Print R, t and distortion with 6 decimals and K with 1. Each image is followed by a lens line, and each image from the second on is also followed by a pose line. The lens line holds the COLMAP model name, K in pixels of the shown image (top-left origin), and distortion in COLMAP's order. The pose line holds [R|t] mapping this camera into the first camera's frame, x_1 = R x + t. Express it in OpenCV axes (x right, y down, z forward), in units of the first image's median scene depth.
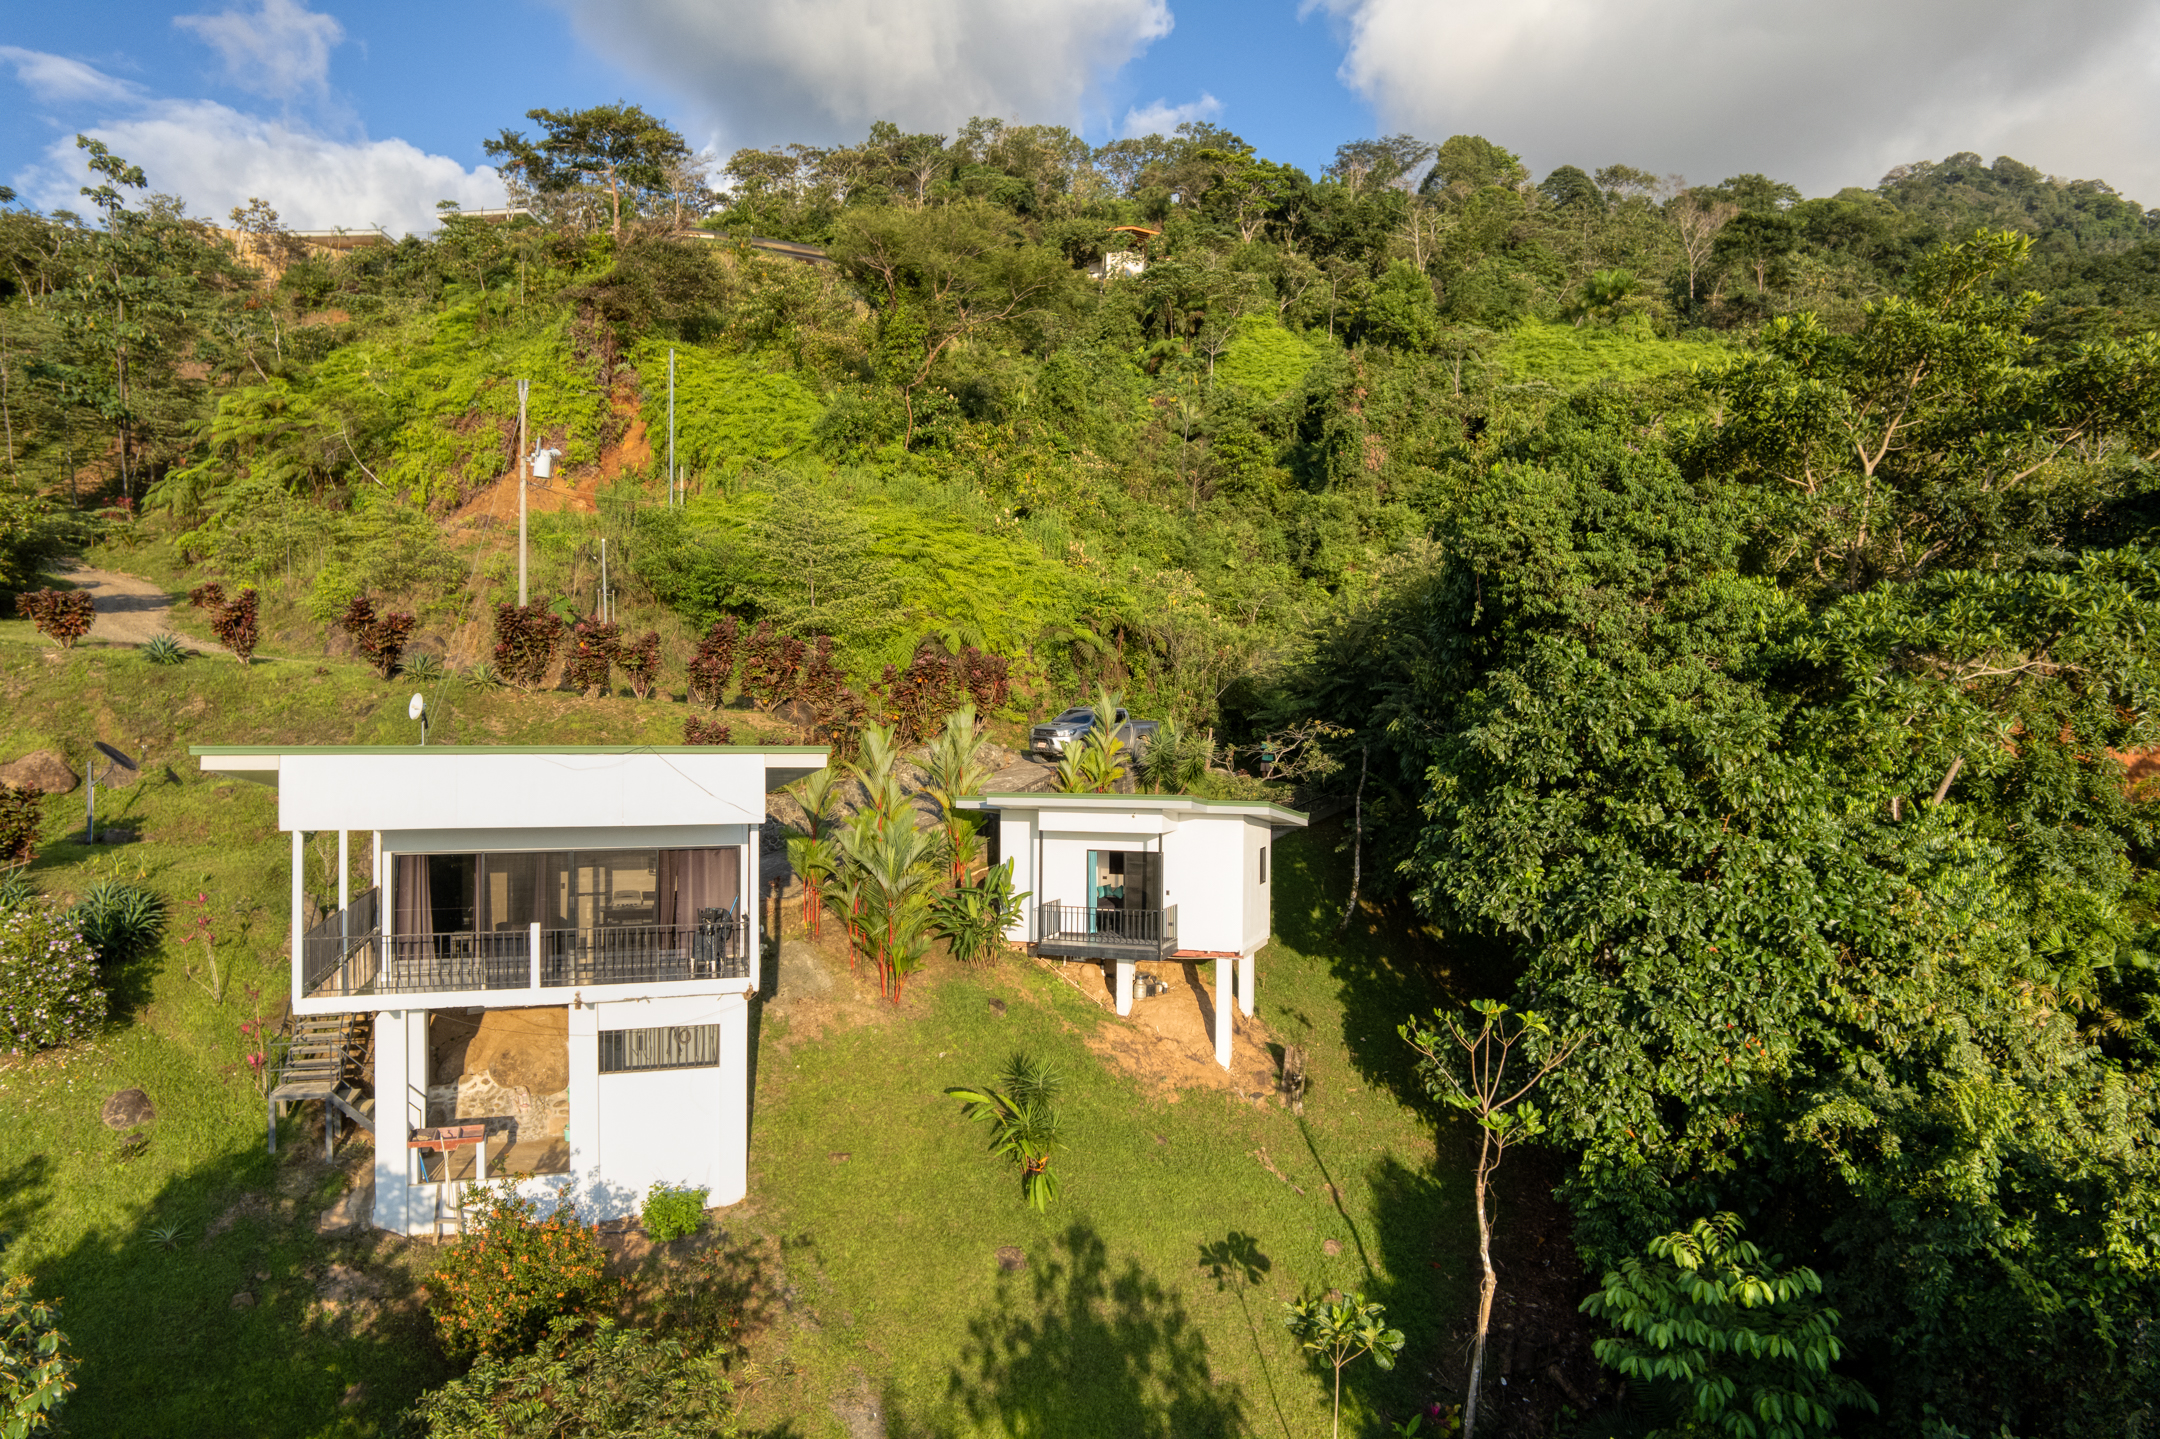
lens RADIAL K [[1377.4, 0, 1077.1], [0, 1377.4, 733.2], [0, 0, 1]] dist [-0.079212, 0.073374]
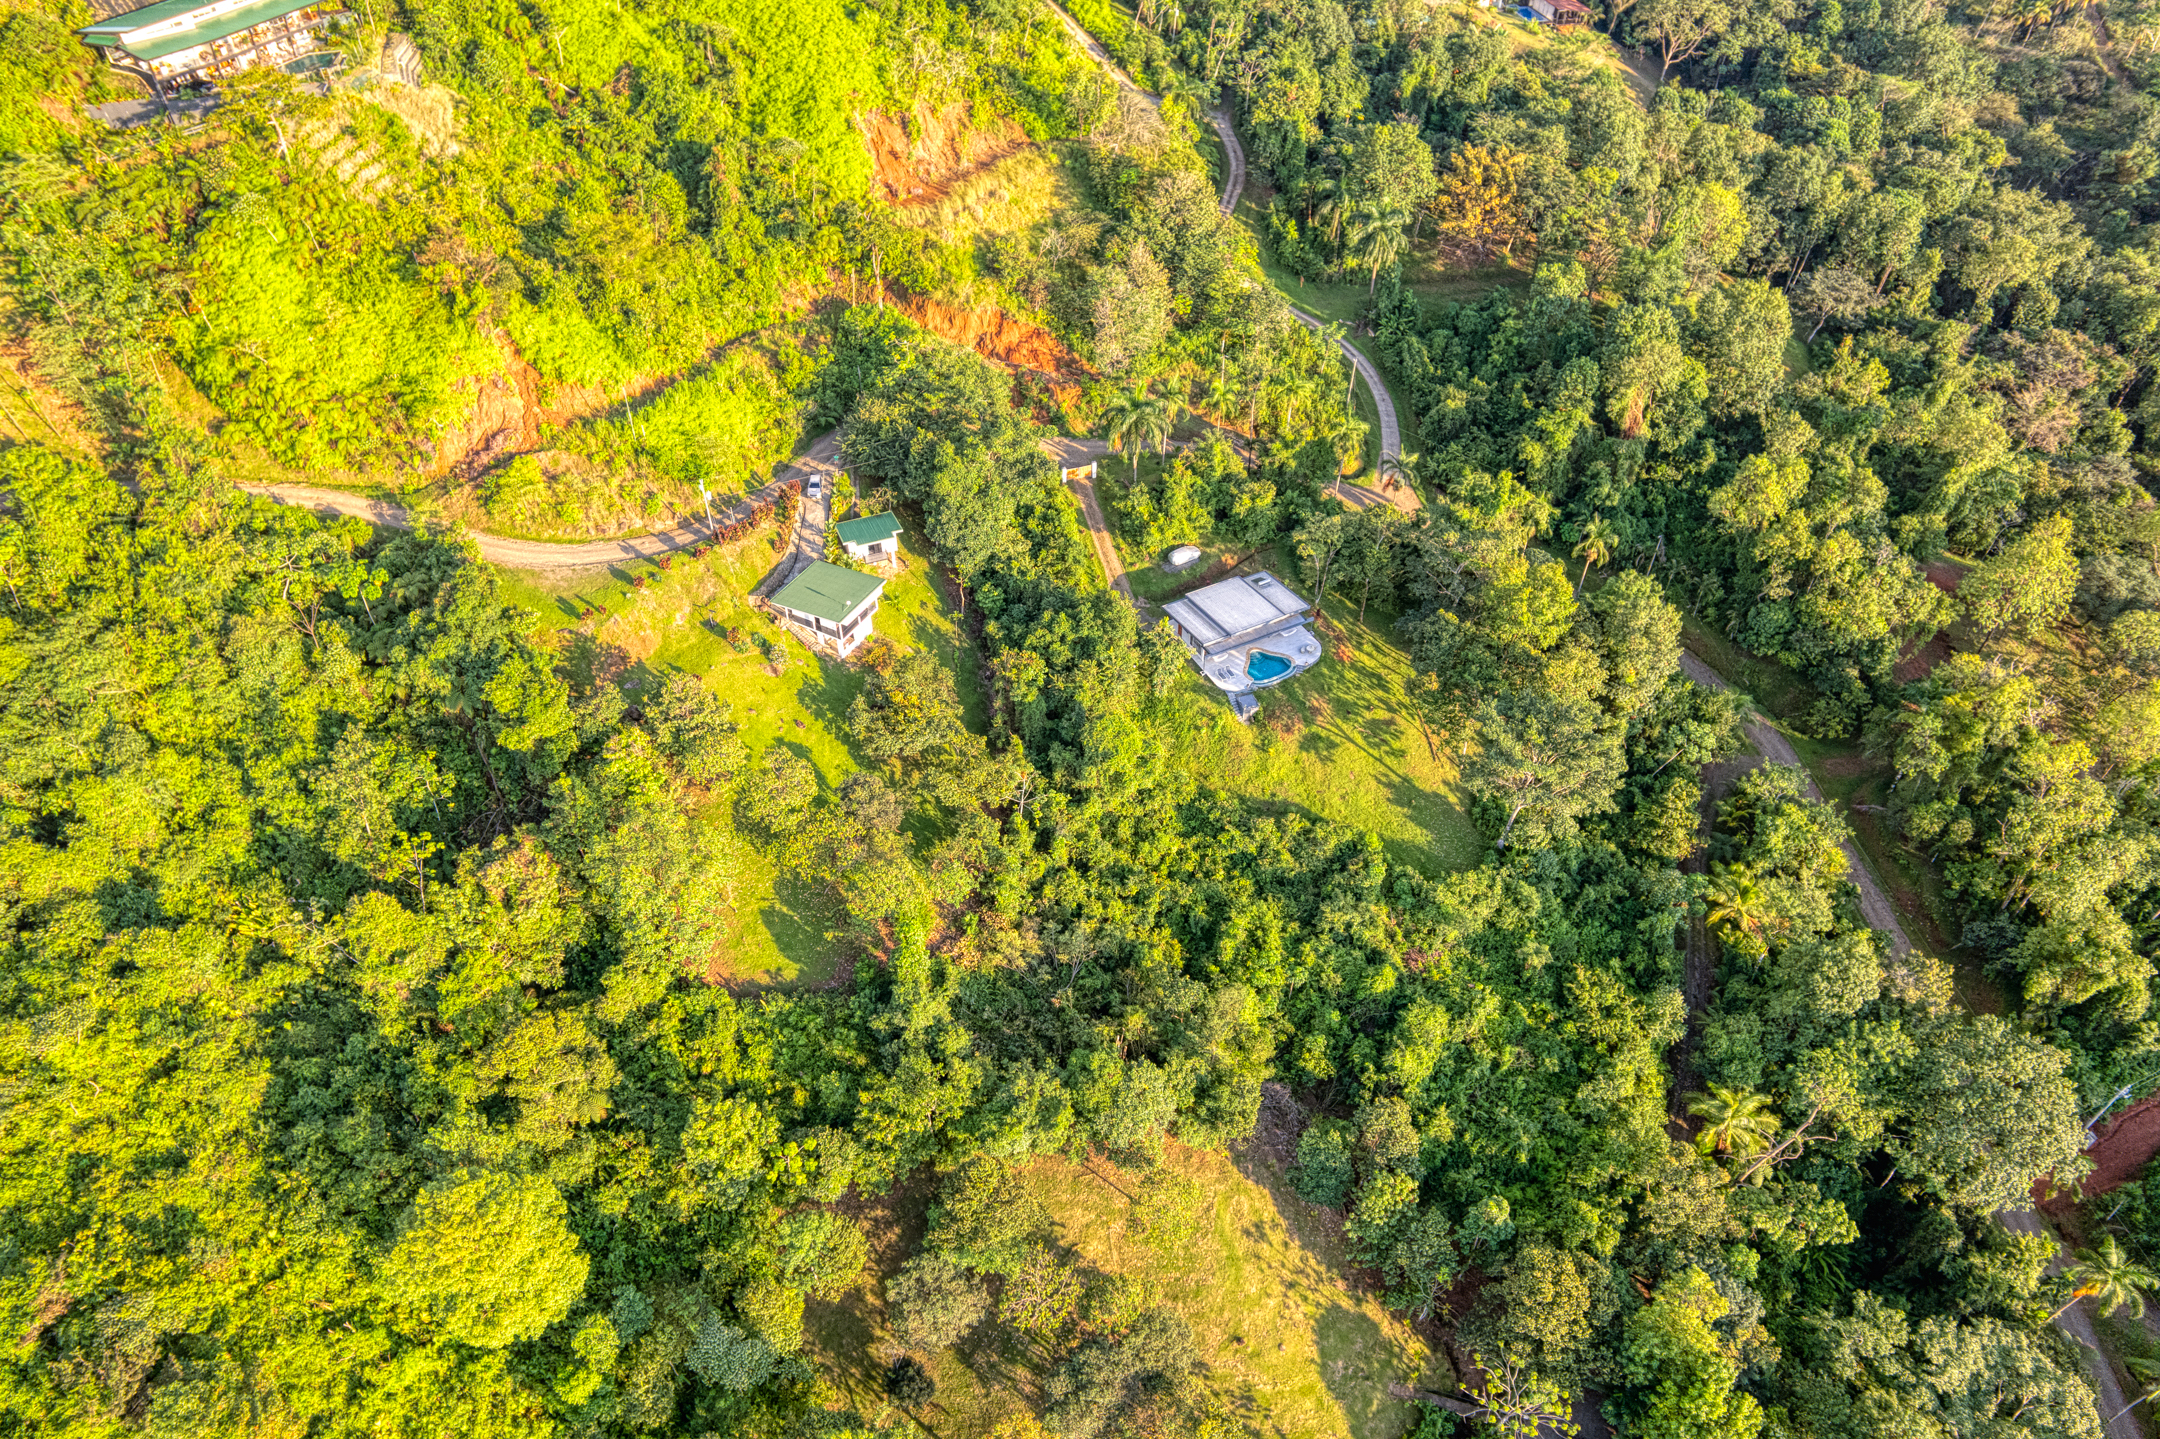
lens RADIAL K [[1377.4, 0, 1077.1], [0, 1377.4, 733.2], [0, 0, 1]] dist [-0.079212, 0.073374]
pose [[0.750139, -0.466106, 0.469081, -2.546842], [0.004188, 0.712687, 0.701469, -3.571272], [-0.661267, -0.524235, 0.536566, -3.162513]]
